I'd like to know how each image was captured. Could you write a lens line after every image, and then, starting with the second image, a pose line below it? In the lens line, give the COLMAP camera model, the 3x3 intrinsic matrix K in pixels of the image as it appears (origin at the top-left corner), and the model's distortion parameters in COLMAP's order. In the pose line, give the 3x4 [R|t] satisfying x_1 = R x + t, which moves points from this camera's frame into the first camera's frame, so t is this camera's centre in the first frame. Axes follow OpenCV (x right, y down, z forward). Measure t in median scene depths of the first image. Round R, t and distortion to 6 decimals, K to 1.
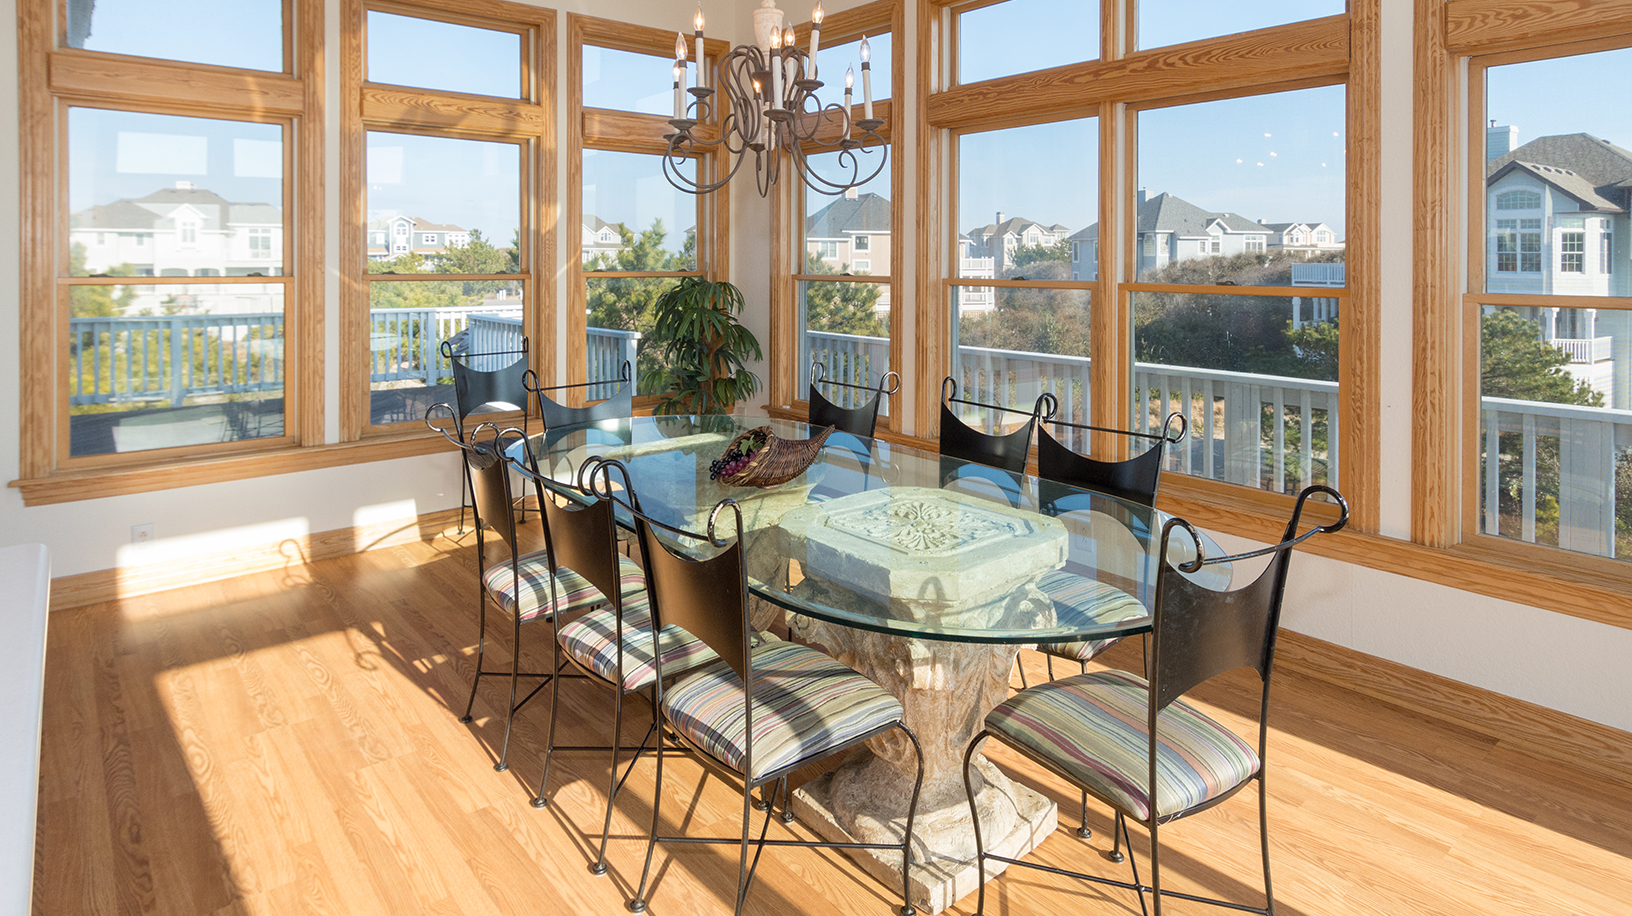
lens RADIAL K [[895.5, 0, 816.0], [0, 895.5, 458.0], [0, 0, 1]] dist [0.003589, 0.000291]
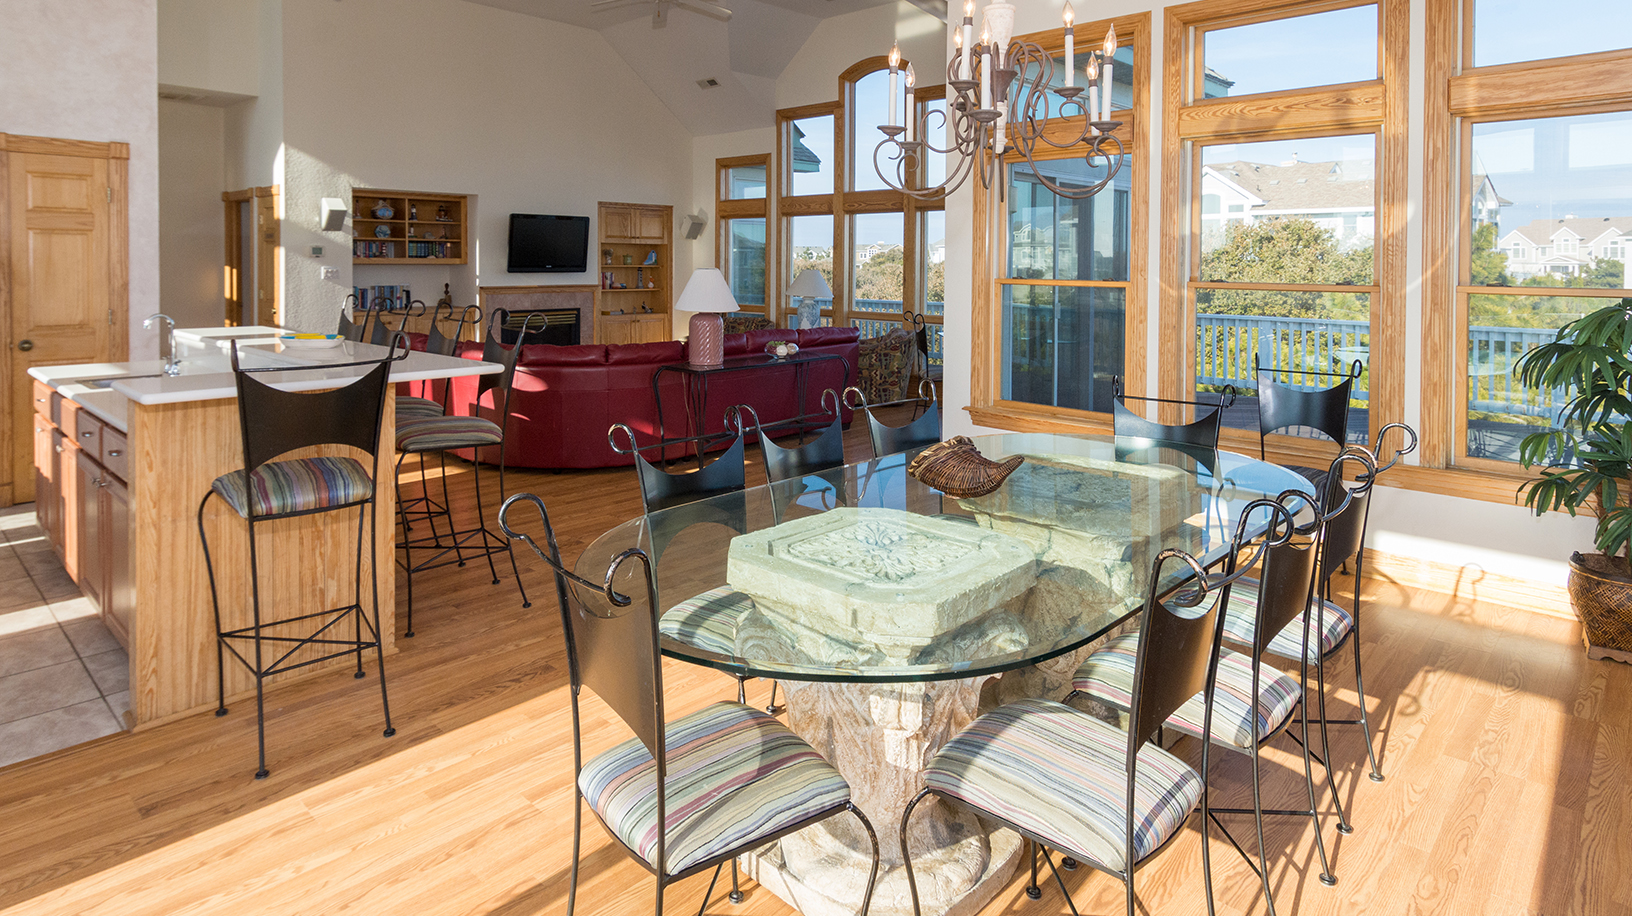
lens RADIAL K [[895.5, 0, 816.0], [0, 895.5, 458.0], [0, 0, 1]] dist [0.003589, 0.000291]
pose [[0.110625, 0.213540, -0.970651, 0.536908], [-0.223736, 0.956927, 0.185022, -0.104292], [0.968351, 0.196701, 0.153636, 0.456206]]
